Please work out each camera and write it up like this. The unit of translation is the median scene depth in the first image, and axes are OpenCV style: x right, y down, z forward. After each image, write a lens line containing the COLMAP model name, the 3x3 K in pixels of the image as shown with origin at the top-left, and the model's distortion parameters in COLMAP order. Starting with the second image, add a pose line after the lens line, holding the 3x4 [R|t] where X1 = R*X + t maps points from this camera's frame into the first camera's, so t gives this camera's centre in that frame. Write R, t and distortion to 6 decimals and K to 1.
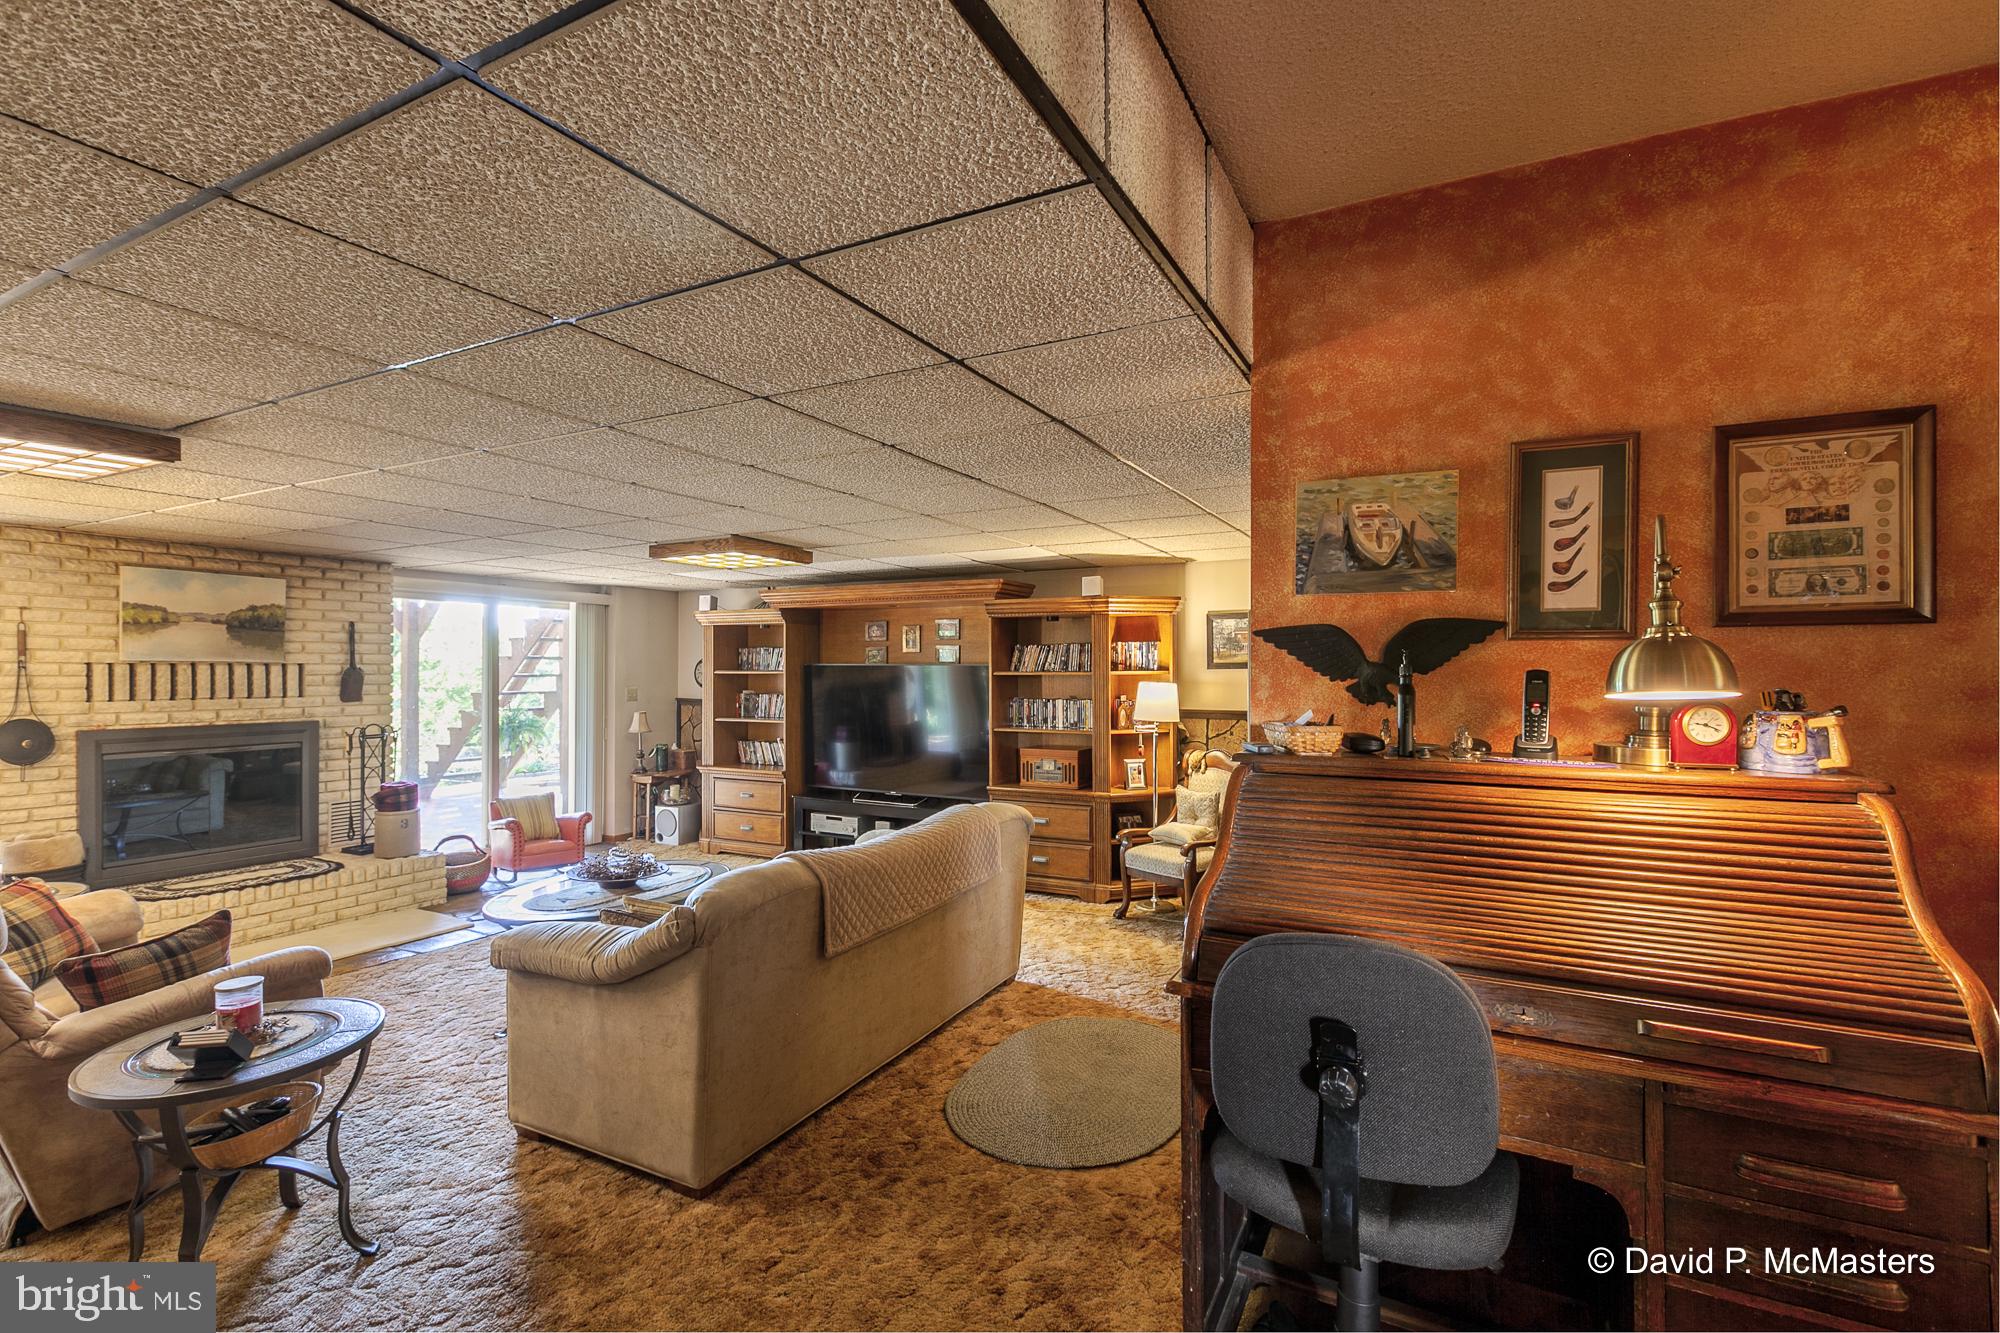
lens RADIAL K [[895.5, 0, 1000.3], [0, 895.5, 670.3], [0, 0, 1]] dist [-0.001296, -0.000844]
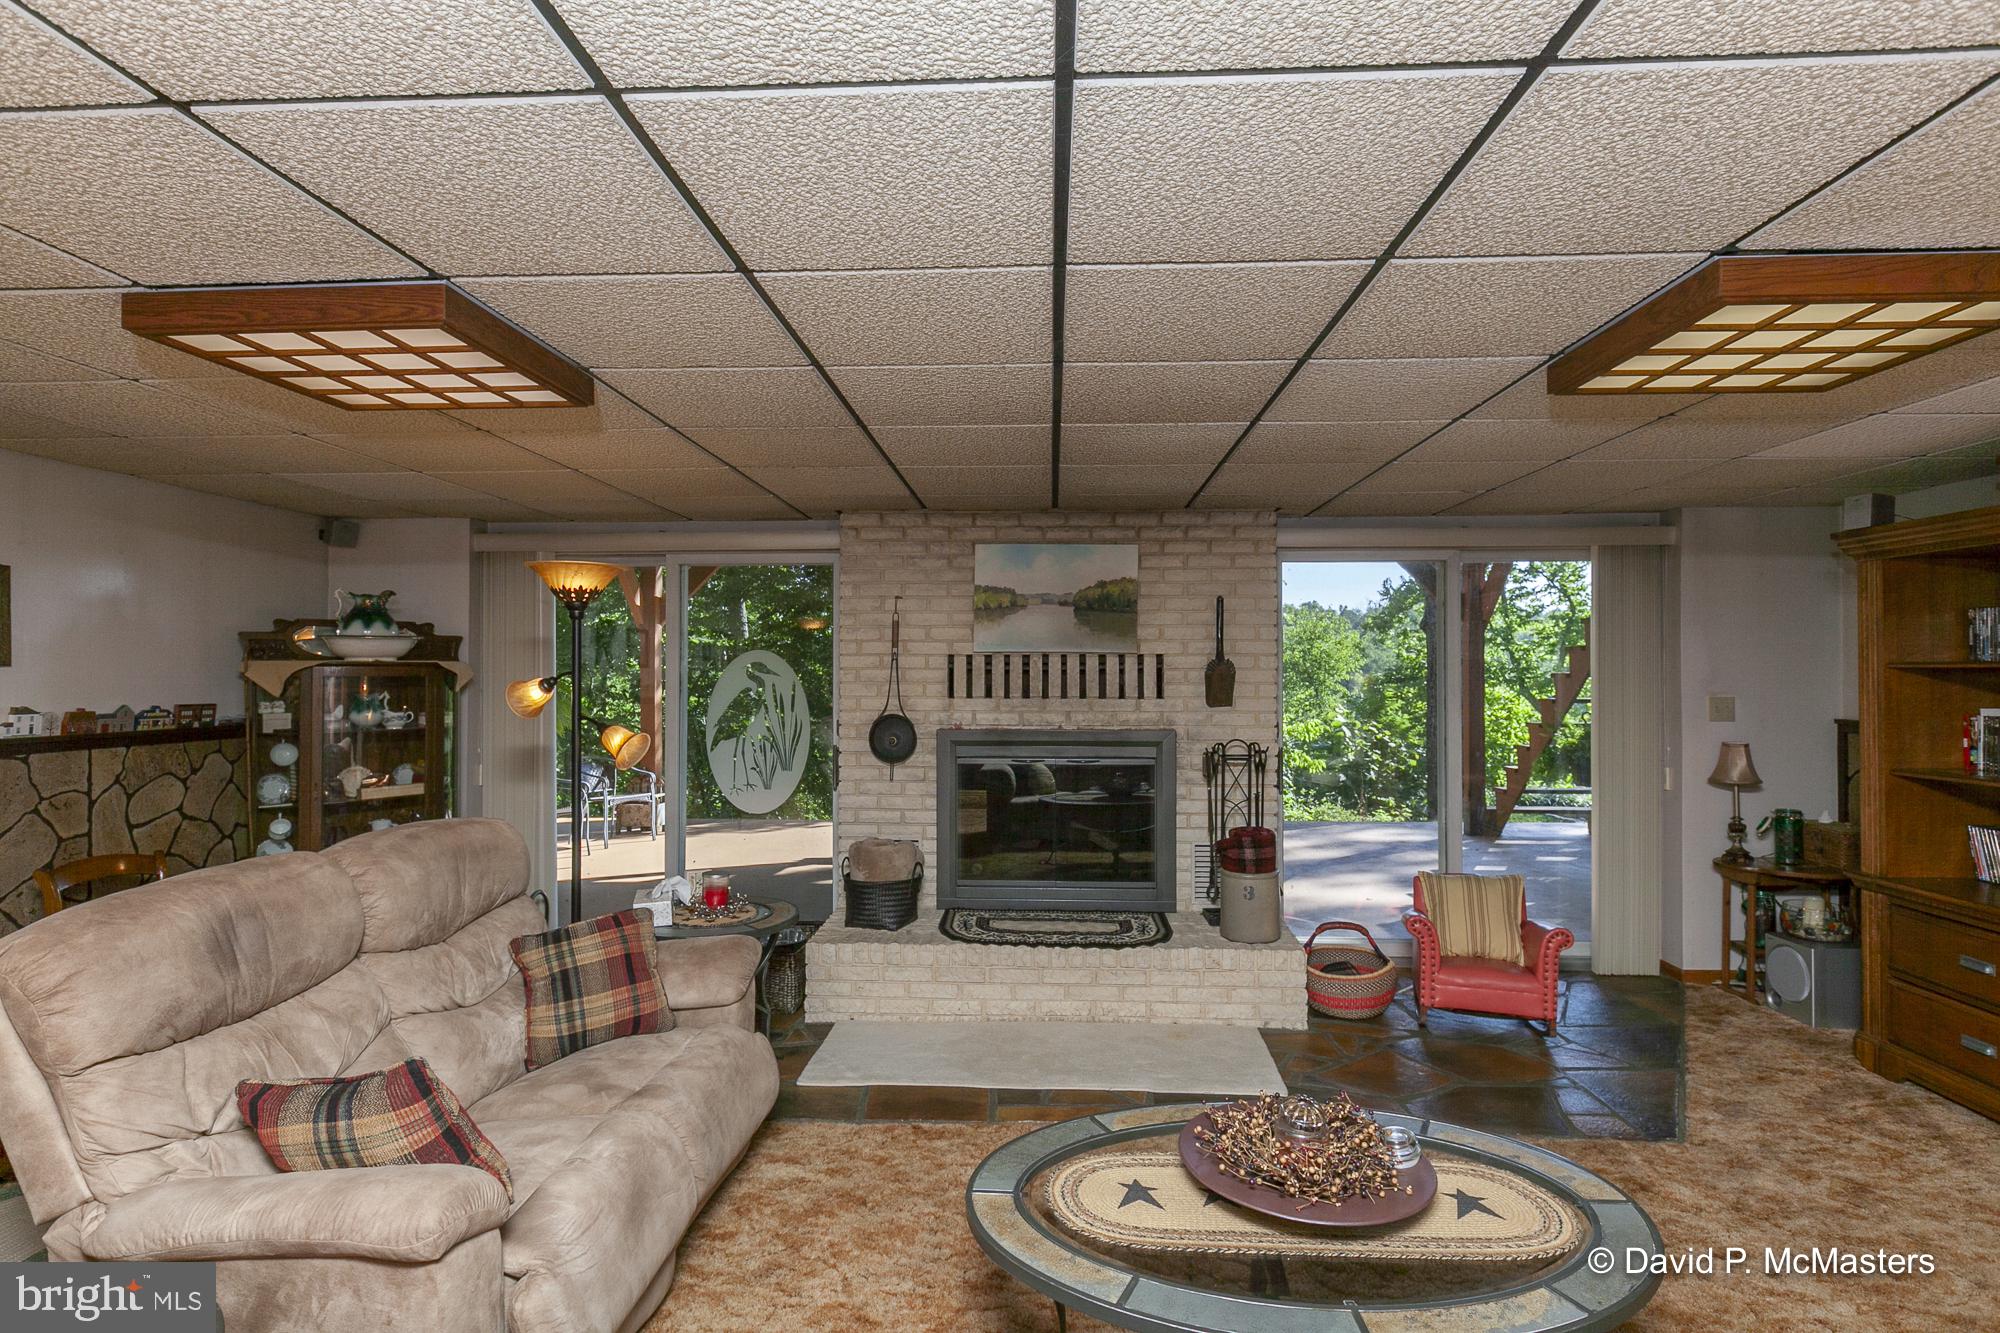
lens RADIAL K [[992.5, 0, 1007.5], [0, 992.5, 660.4], [0, 0, 1]] dist [0.000680, 0.000860]
pose [[0.409699, -0.003311, -0.912215, -0.069736], [0.000085, 0.999994, -0.003591, 0.000727], [0.912221, 0.001394, 0.409696, 0.560073]]
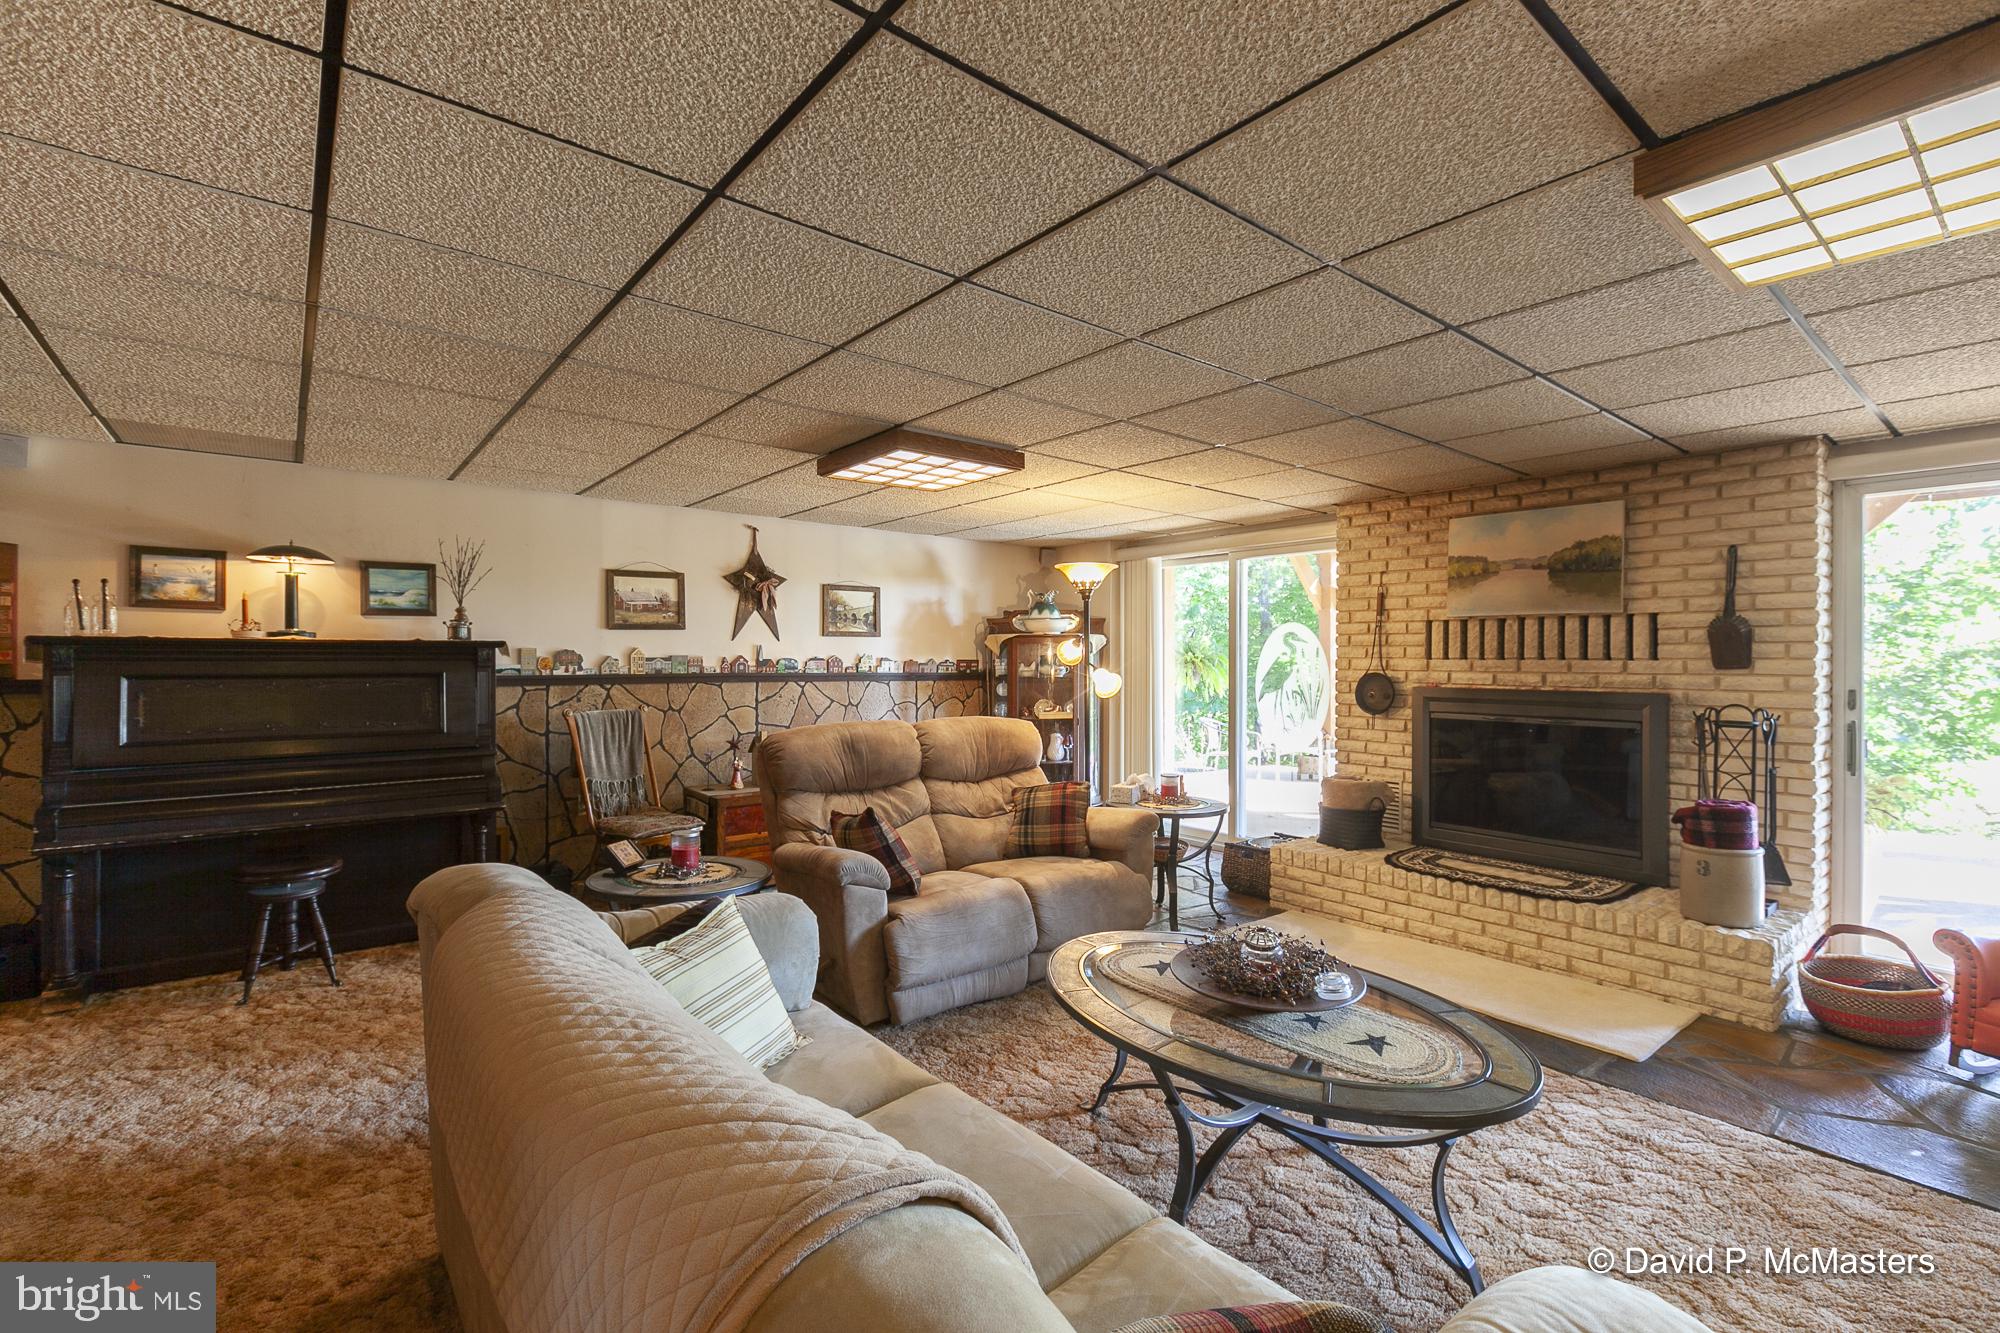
lens RADIAL K [[895.5, 0, 1008.4], [0, 895.5, 662.1], [0, 0, 1]] dist [-0.001296, -0.000844]
pose [[-0.406497, 0.012996, -0.913560, 0.086324], [0.006978, 0.999914, 0.011119, 0.020995], [0.913625, -0.001855, -0.406553, 0.853628]]
